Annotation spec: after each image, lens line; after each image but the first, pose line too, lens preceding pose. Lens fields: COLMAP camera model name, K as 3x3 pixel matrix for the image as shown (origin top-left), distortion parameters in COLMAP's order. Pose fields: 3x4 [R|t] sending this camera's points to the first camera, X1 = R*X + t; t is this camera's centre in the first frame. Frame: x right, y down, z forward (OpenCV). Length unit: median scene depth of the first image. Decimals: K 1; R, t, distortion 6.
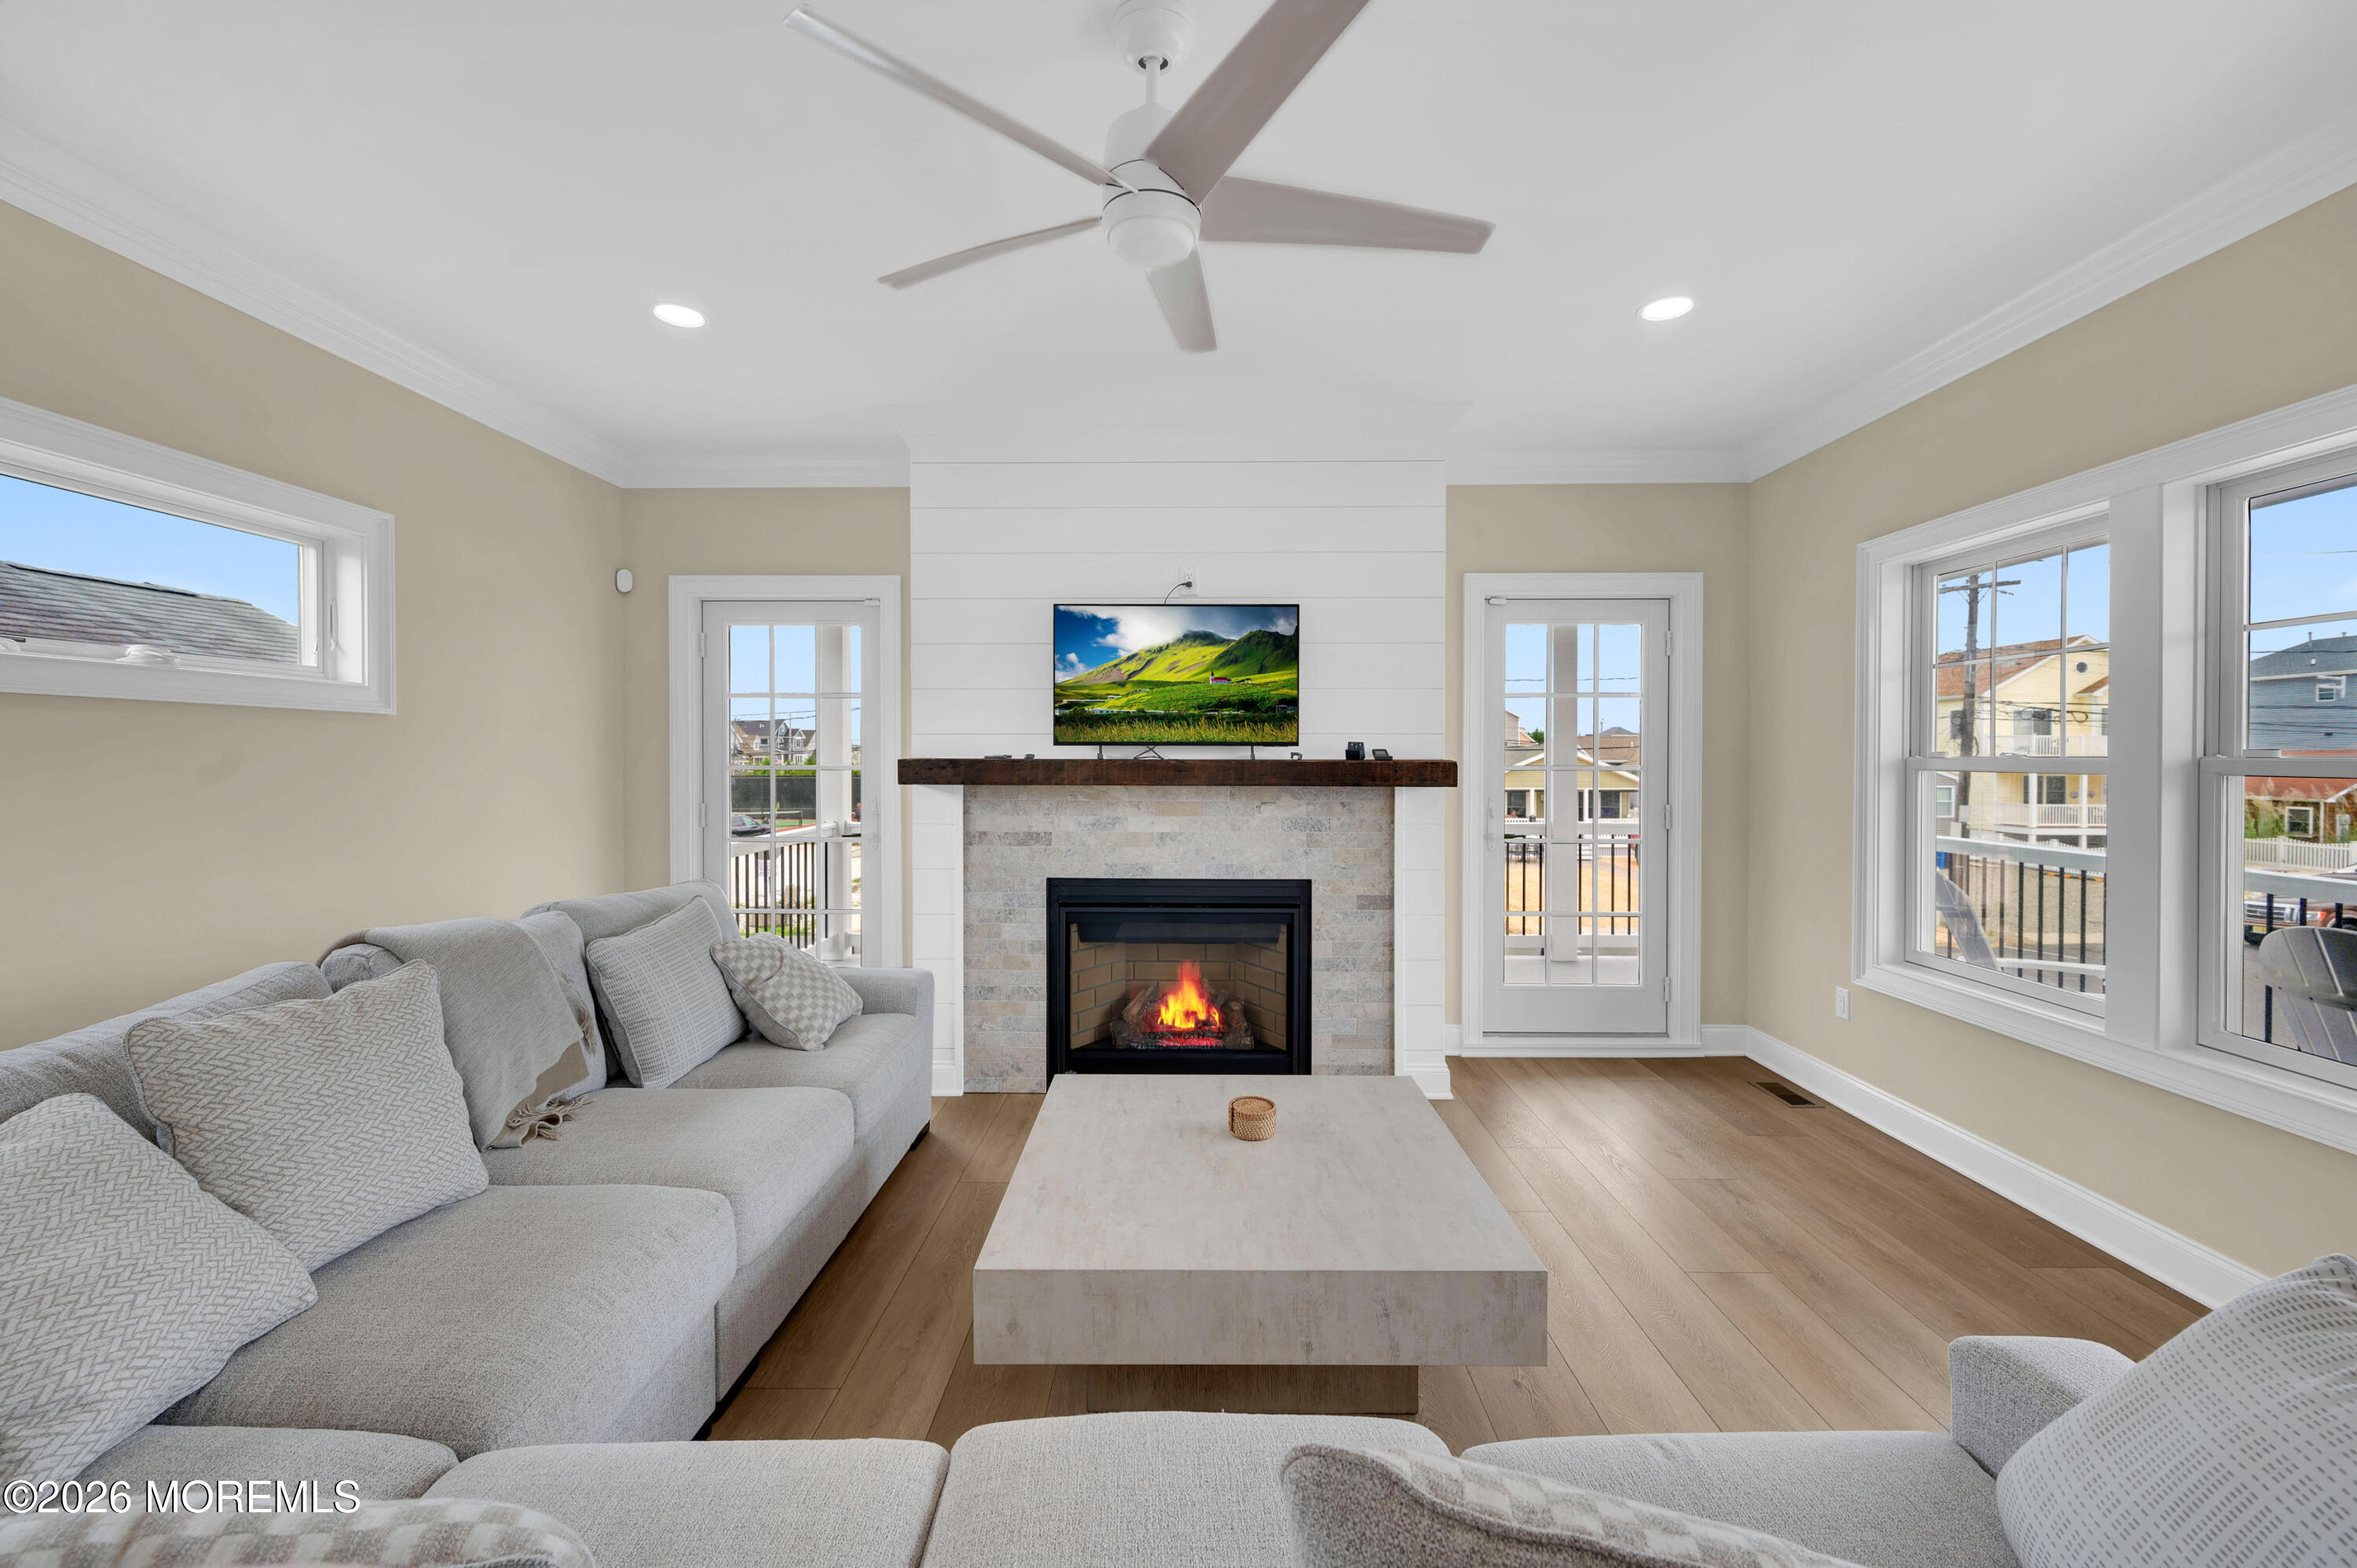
lens RADIAL K [[951.7, 0, 1179.9], [0, 951.7, 777.9], [0, 0, 1]] dist [0.001337, -0.000001]
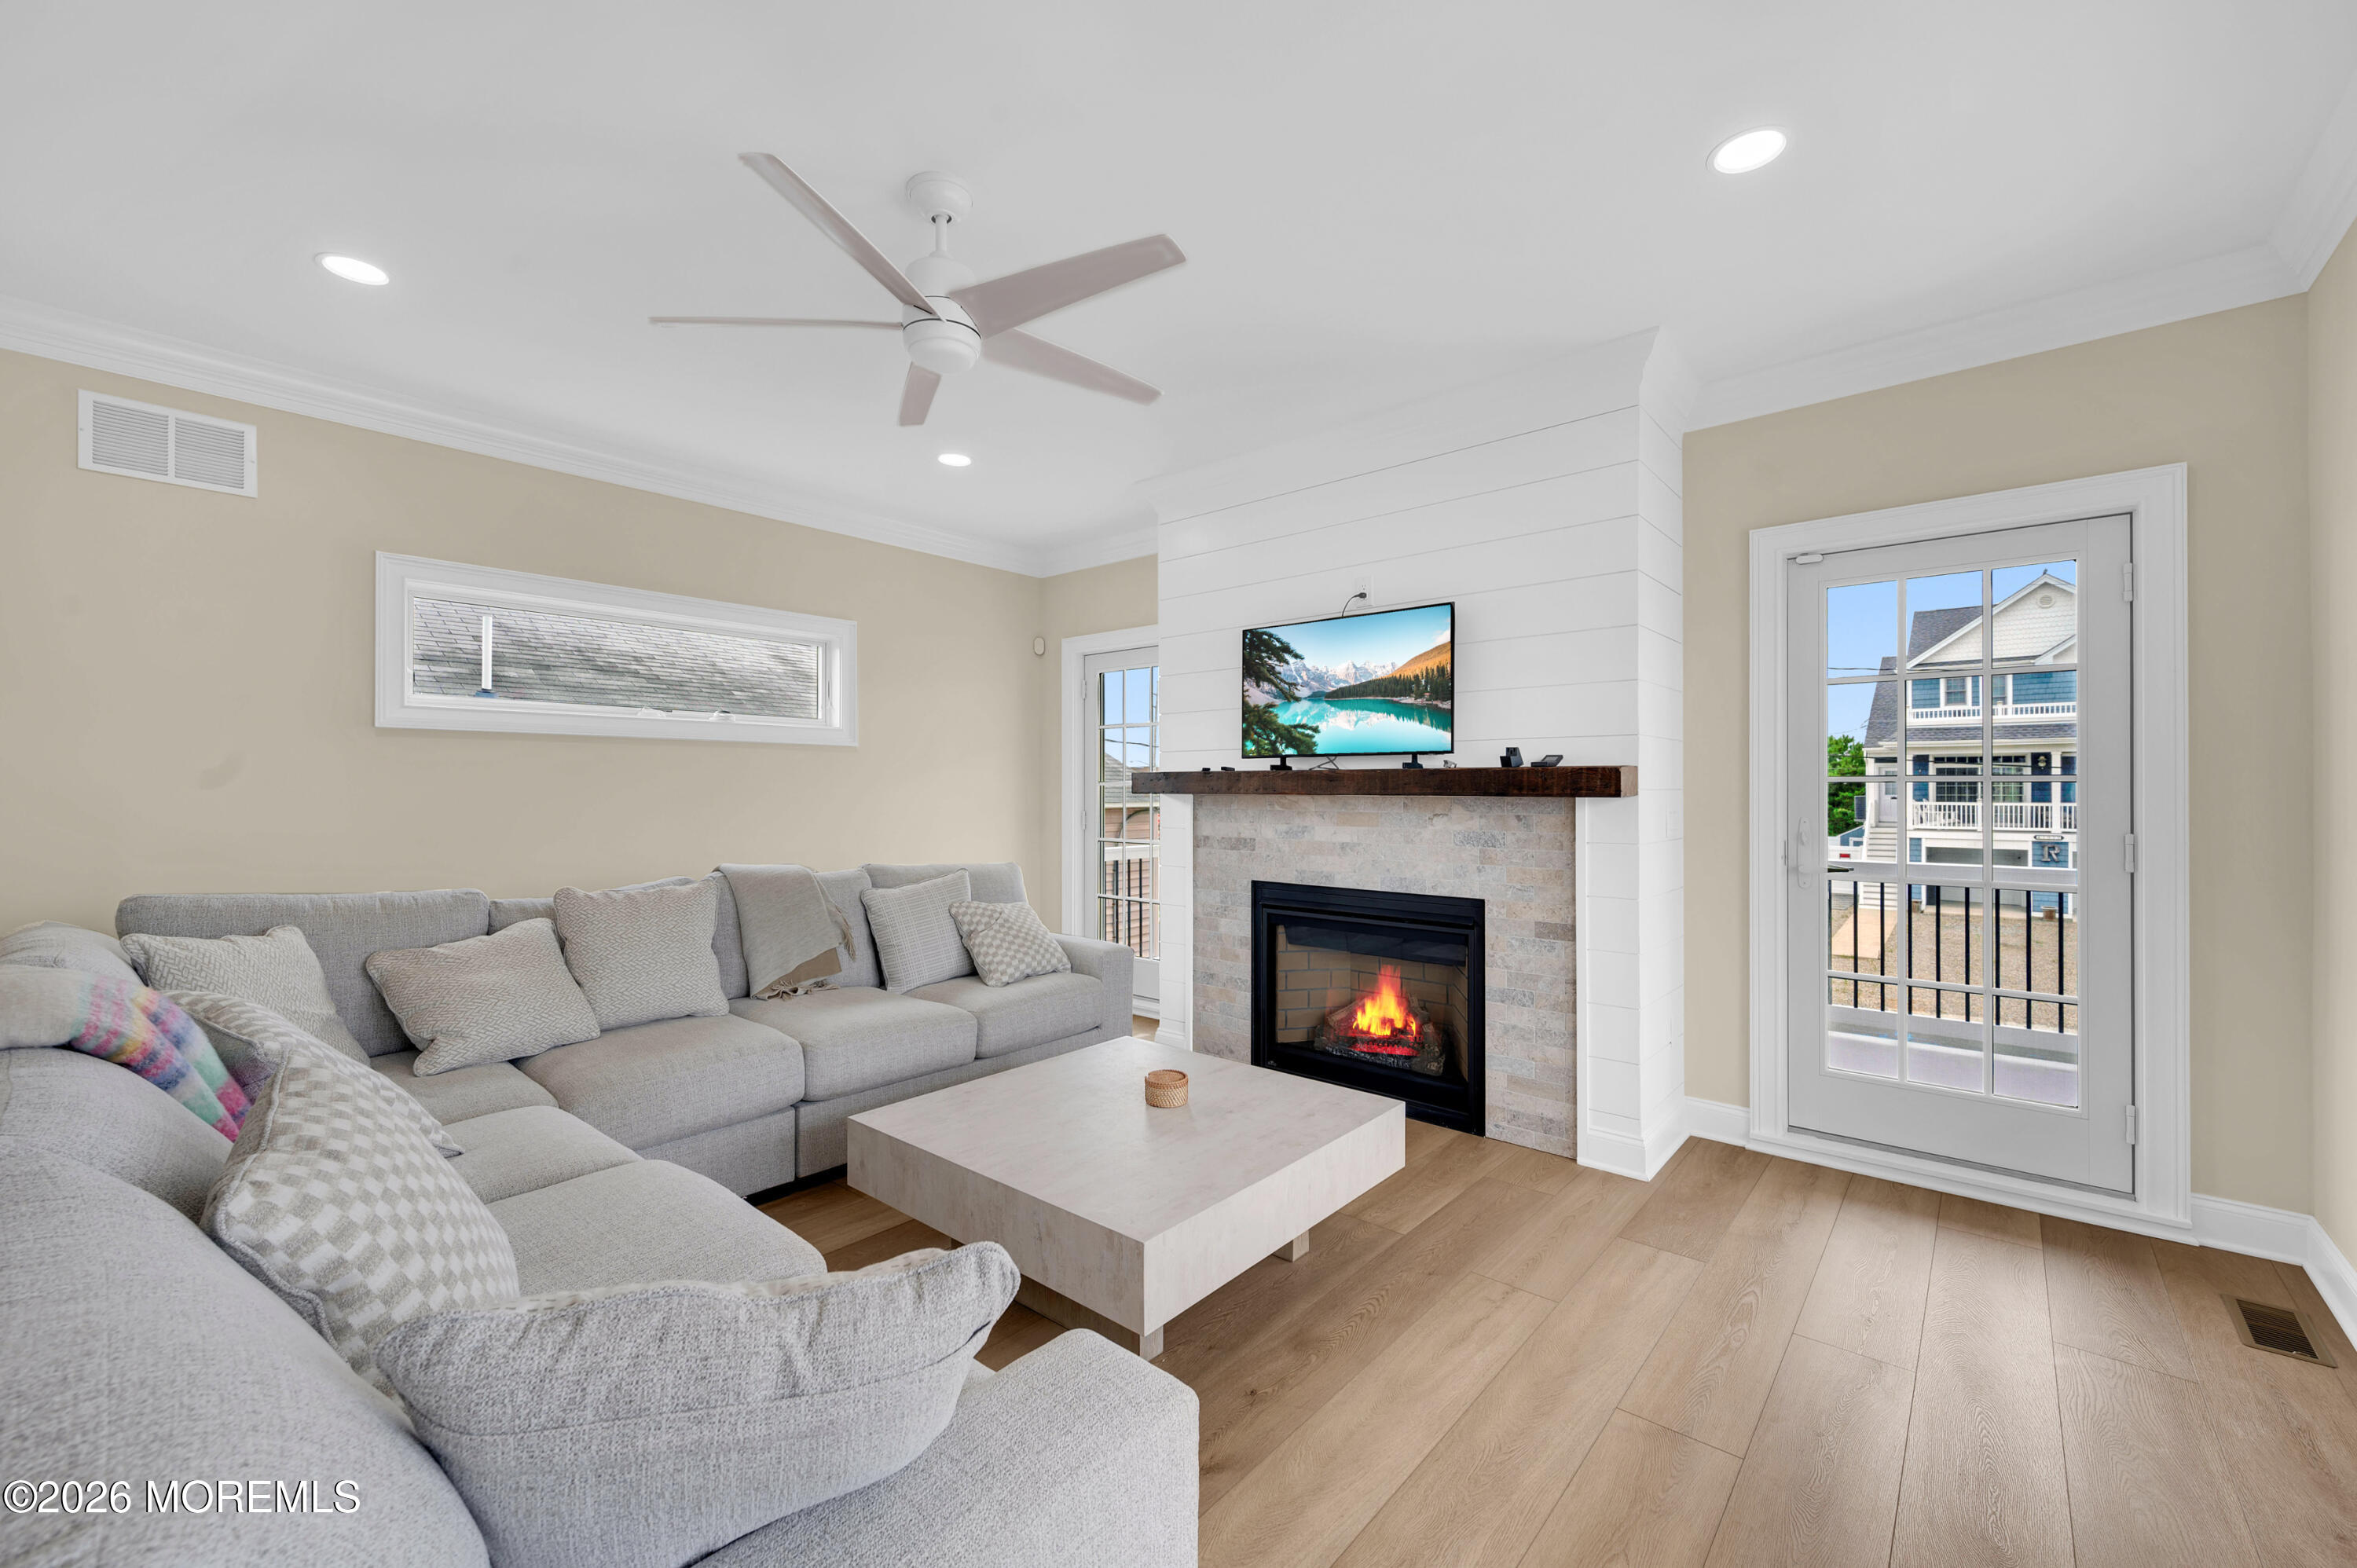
lens RADIAL K [[951.7, 0, 1173.3], [0, 951.7, 795.9], [0, 0, 1]] dist [0.001337, -0.000001]
pose [[0.757313, 0.004101, -0.653040, 0.507983], [-0.014991, 0.999826, -0.011106, 0.021936], [0.652880, 0.018200, 0.757242, 0.110629]]
